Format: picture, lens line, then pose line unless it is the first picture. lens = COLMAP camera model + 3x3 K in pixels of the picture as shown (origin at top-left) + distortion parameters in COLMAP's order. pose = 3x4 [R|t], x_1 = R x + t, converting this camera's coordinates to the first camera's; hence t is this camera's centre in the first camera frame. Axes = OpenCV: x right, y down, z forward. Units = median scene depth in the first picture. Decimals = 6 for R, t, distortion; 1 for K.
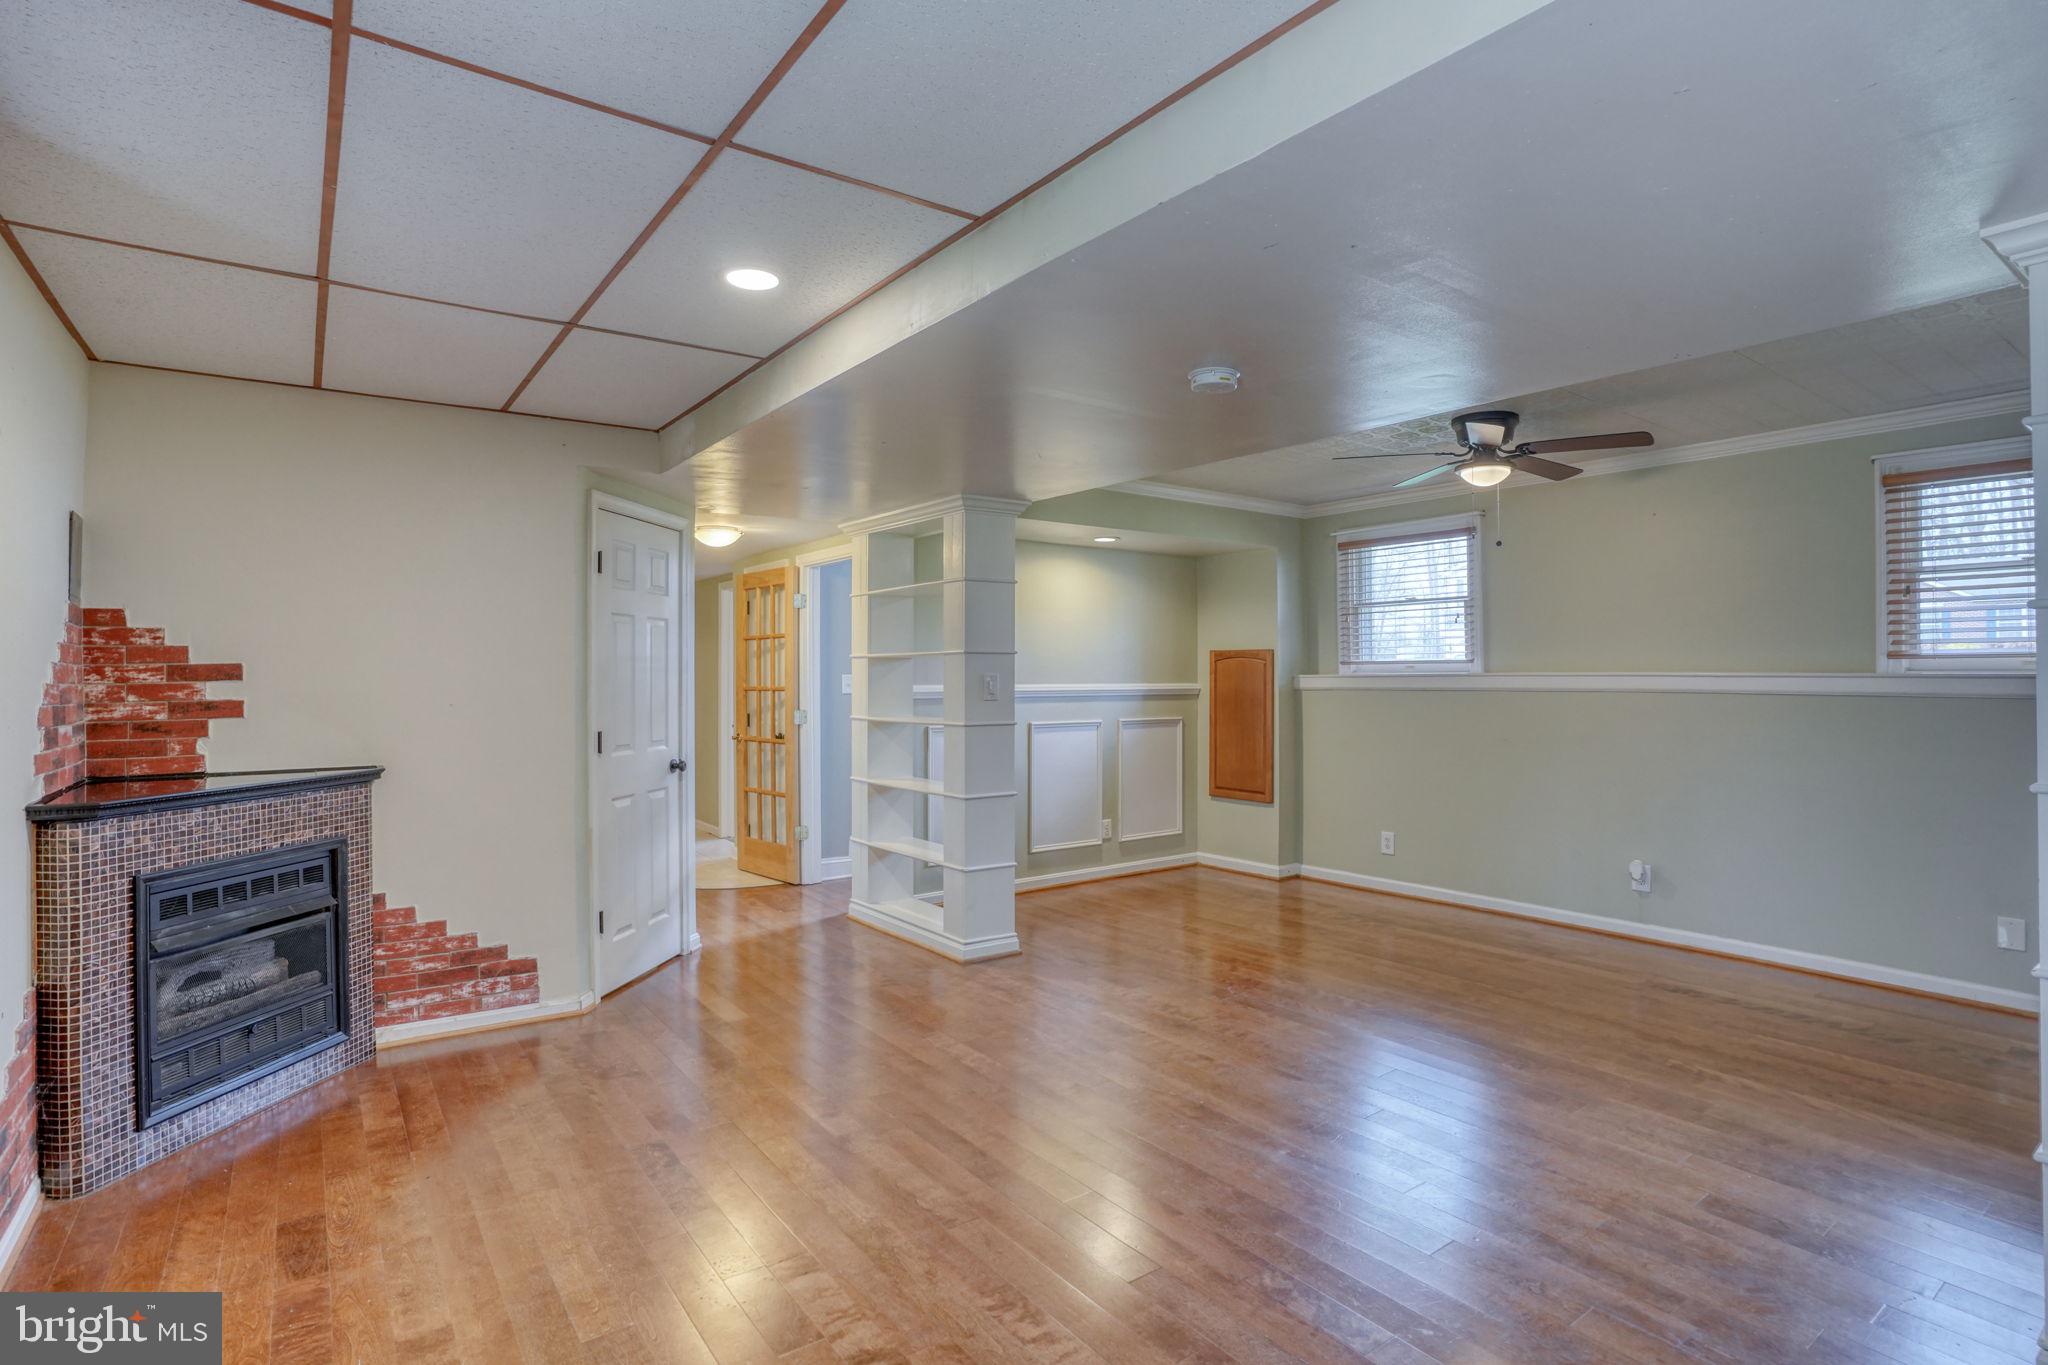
lens RADIAL K [[1029.4, 0, 1008.7], [0, 1029.4, 651.0], [0, 0, 1]] dist [-0.096959, 0.053351]
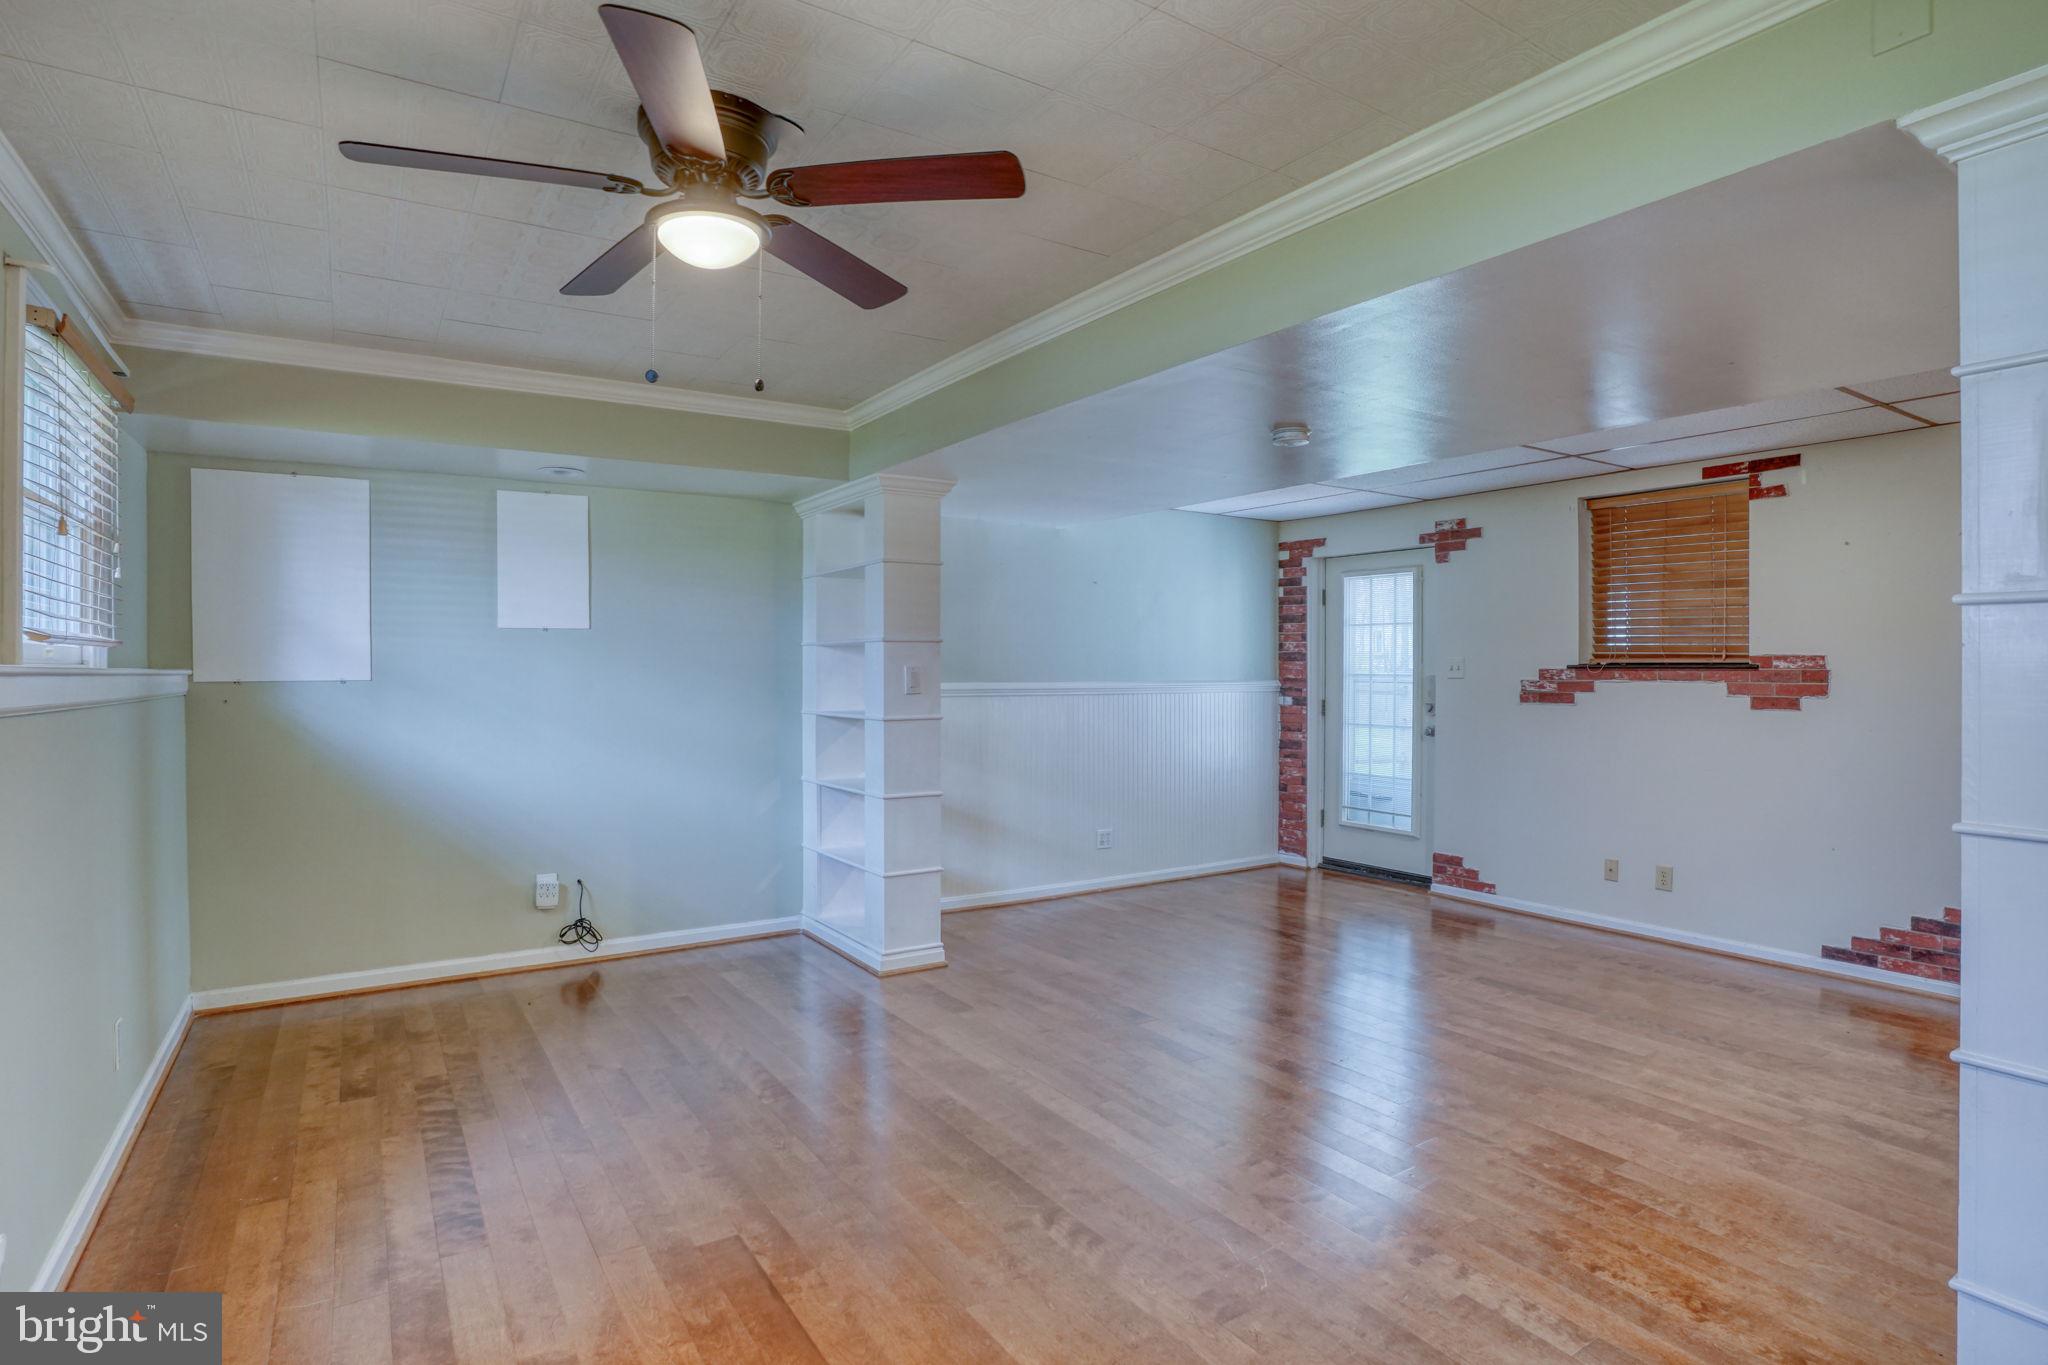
lens RADIAL K [[1061.8, 0, 1013.0], [0, 1061.8, 668.1], [0, 0, 1]] dist [-0.074249, 0.033941]
pose [[-0.998289, -0.000219, 0.058480, 0.362917], [-0.001066, 0.999895, -0.014441, 0.031532], [-0.058471, -0.014478, -0.998184, 1.782942]]
